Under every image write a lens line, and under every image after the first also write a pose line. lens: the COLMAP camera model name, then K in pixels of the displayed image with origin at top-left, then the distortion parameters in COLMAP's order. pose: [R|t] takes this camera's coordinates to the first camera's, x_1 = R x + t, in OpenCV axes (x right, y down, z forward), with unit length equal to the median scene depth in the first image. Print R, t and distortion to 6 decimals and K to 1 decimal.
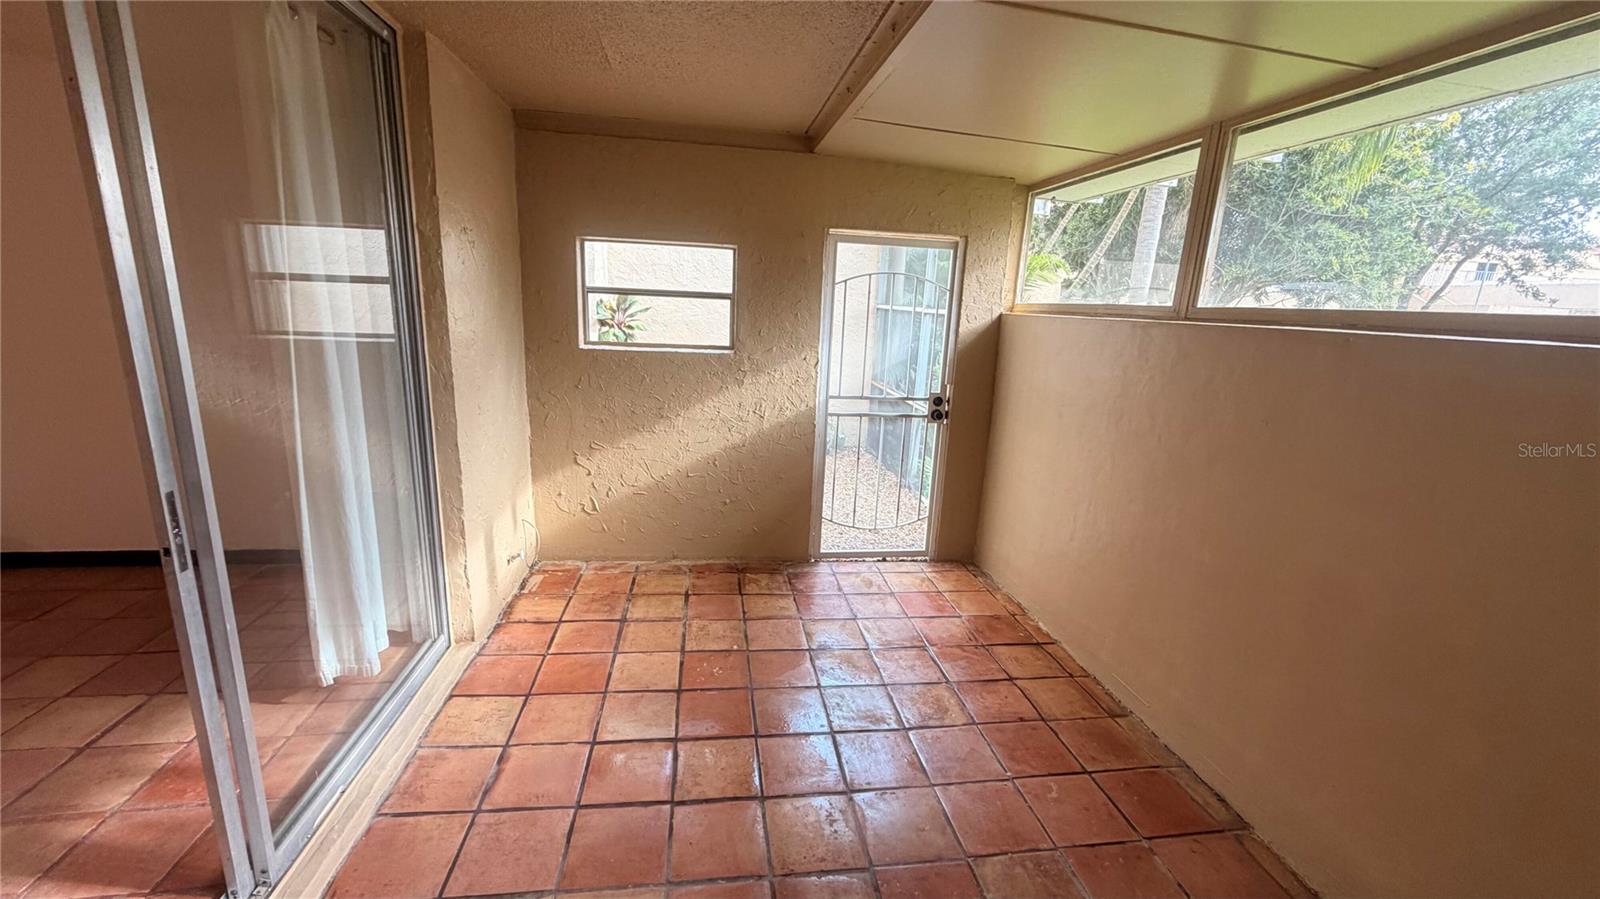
lens RADIAL K [[638.5, 0, 800.0], [0, 638.5, 449.5], [0, 0, 1]] dist [0.000579, -0.000070]
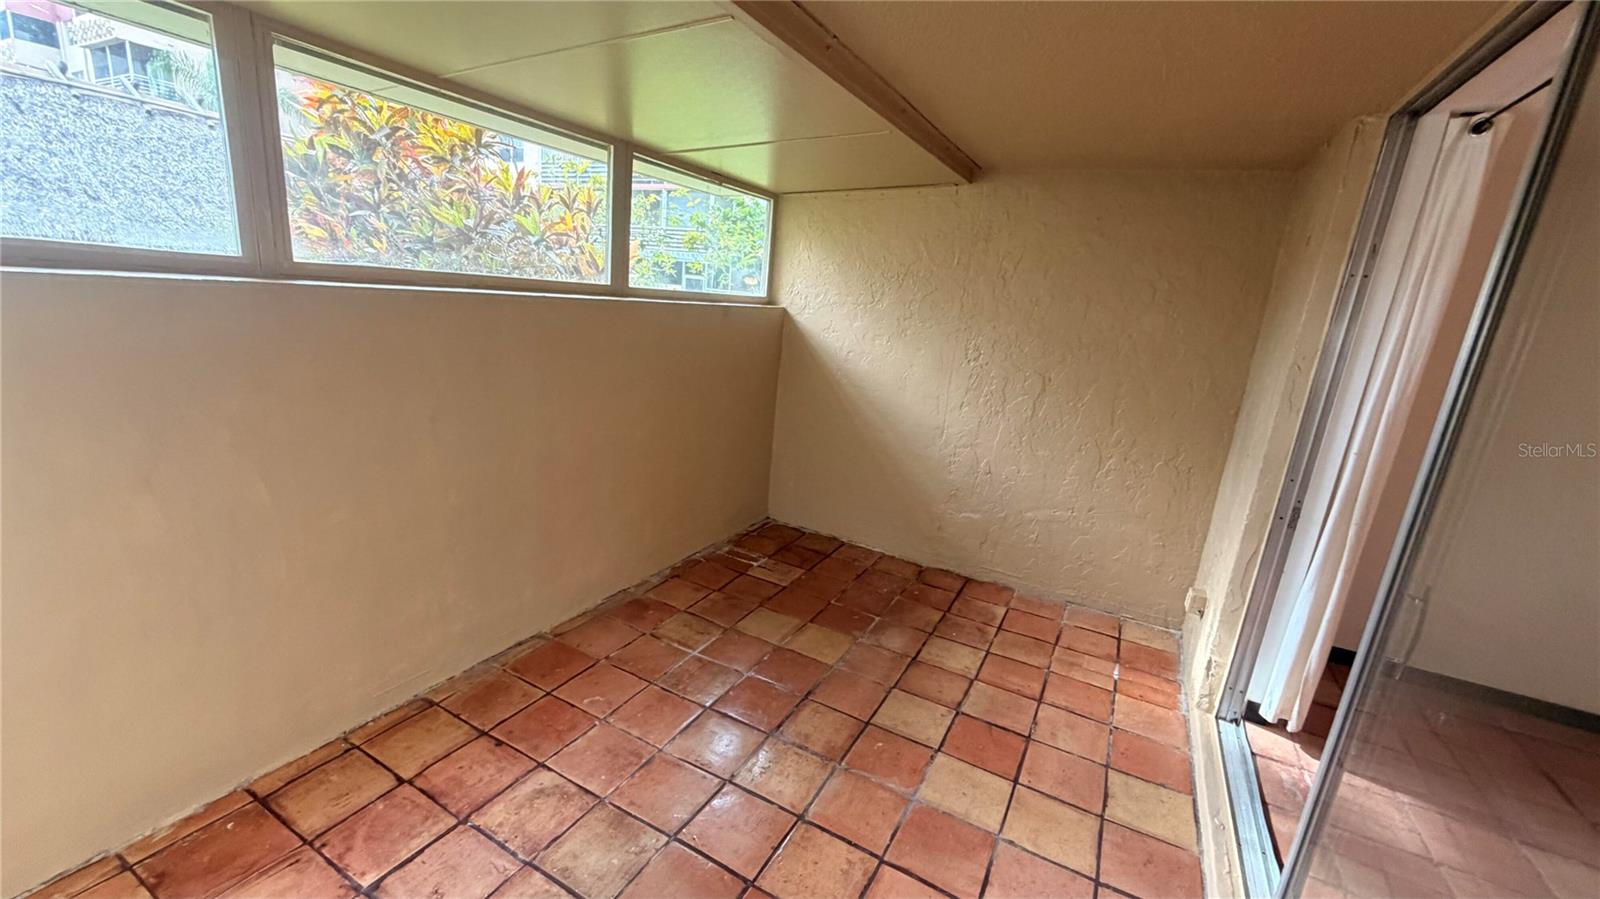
lens RADIAL K [[638.5, 0, 800.0], [0, 638.5, 449.5], [0, 0, 1]] dist [0.000579, -0.000070]
pose [[-0.788383, -0.258081, 0.558432, -0.404273], [0.017156, 0.898170, 0.439313, -0.359280], [-0.614945, 0.355928, -0.703675, 1.290122]]
